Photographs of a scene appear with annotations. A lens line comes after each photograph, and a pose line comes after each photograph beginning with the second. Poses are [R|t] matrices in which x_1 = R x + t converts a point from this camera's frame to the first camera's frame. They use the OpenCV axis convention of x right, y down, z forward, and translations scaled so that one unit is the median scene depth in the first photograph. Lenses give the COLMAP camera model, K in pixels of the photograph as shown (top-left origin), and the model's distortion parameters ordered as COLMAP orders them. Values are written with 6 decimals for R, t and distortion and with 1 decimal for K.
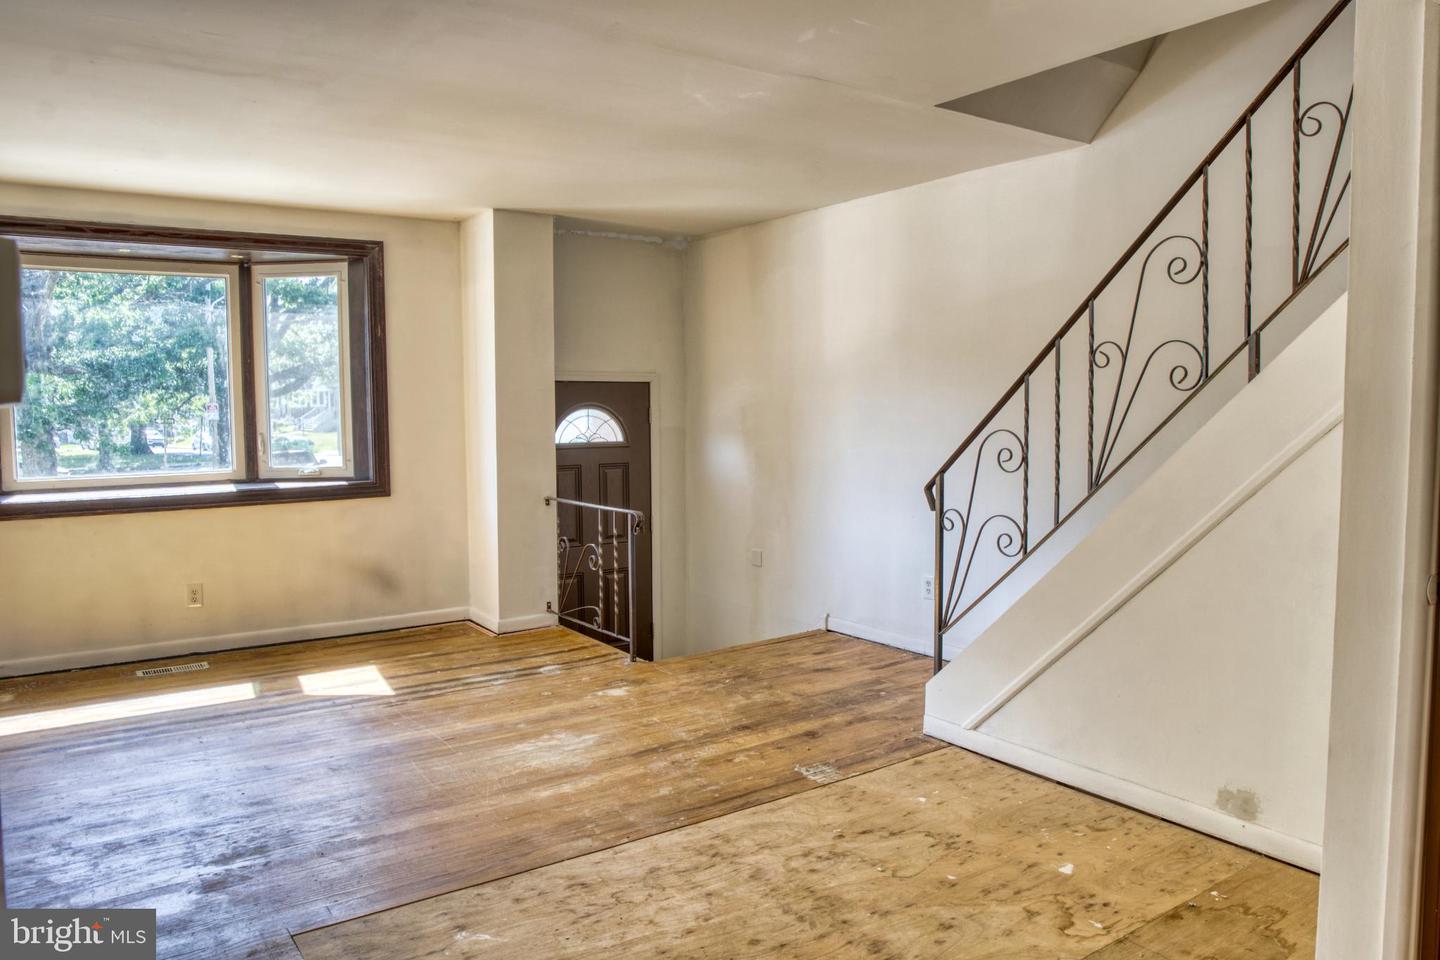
lens RADIAL K [[1023.7, 0, 719.6], [0, 1023.7, 481.8], [0, 0, 1]] dist [-0.097492, 0.067147]
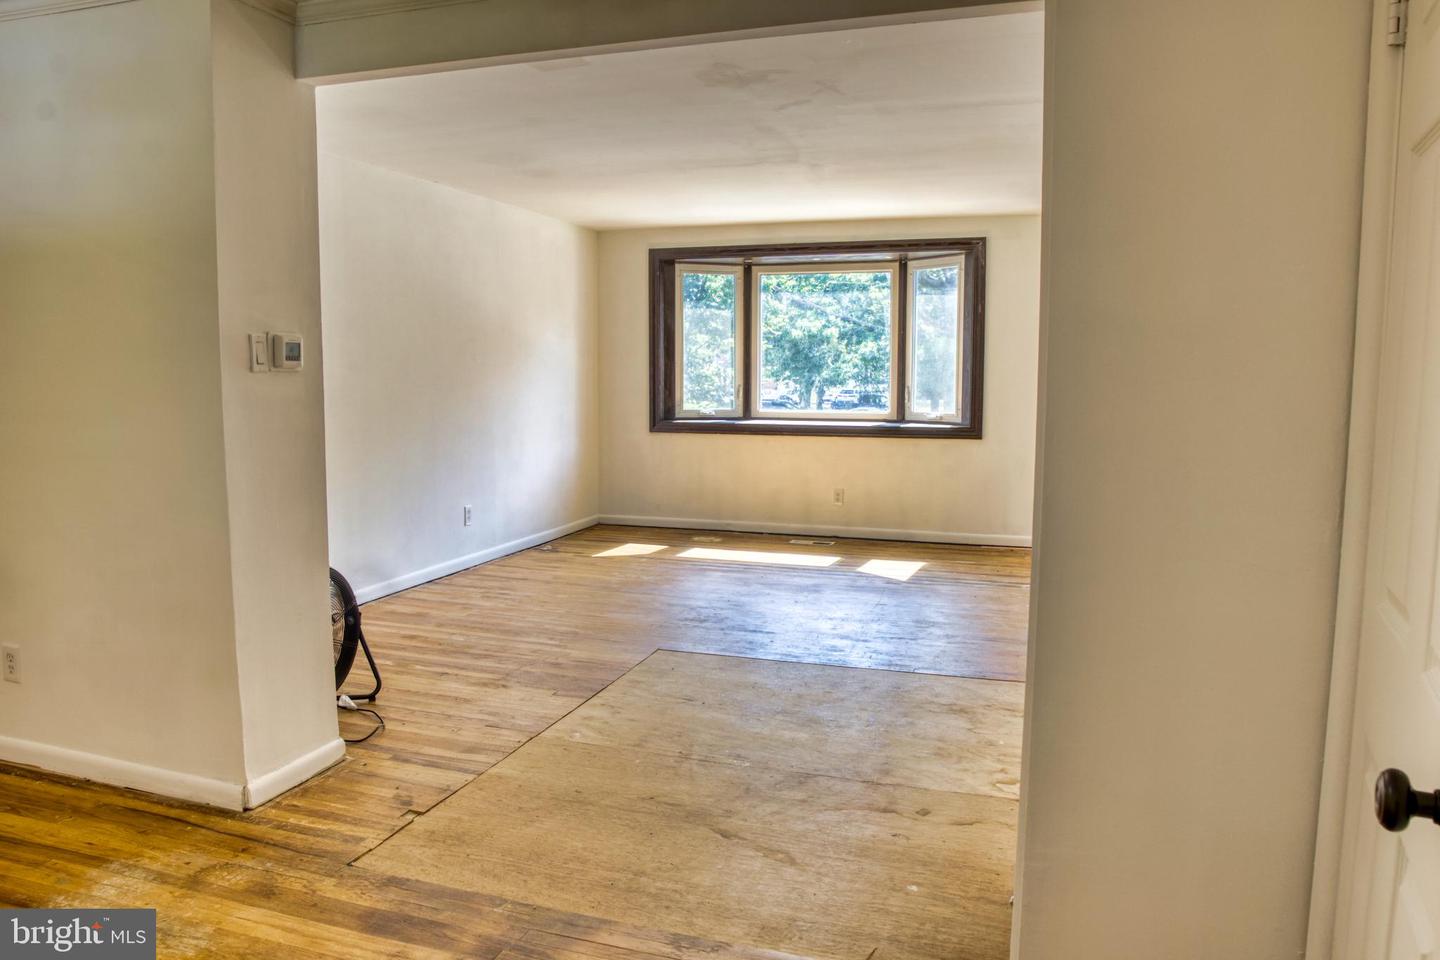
lens RADIAL K [[1023.7, 0, 716.6], [0, 1023.7, 477.3], [0, 0, 1]] dist [-0.097492, 0.067147]
pose [[0.608204, 0.095321, -0.788037, 0.483168], [-0.069666, 0.995343, 0.066629, -0.000206], [0.790718, 0.014375, 0.612012, -0.035004]]
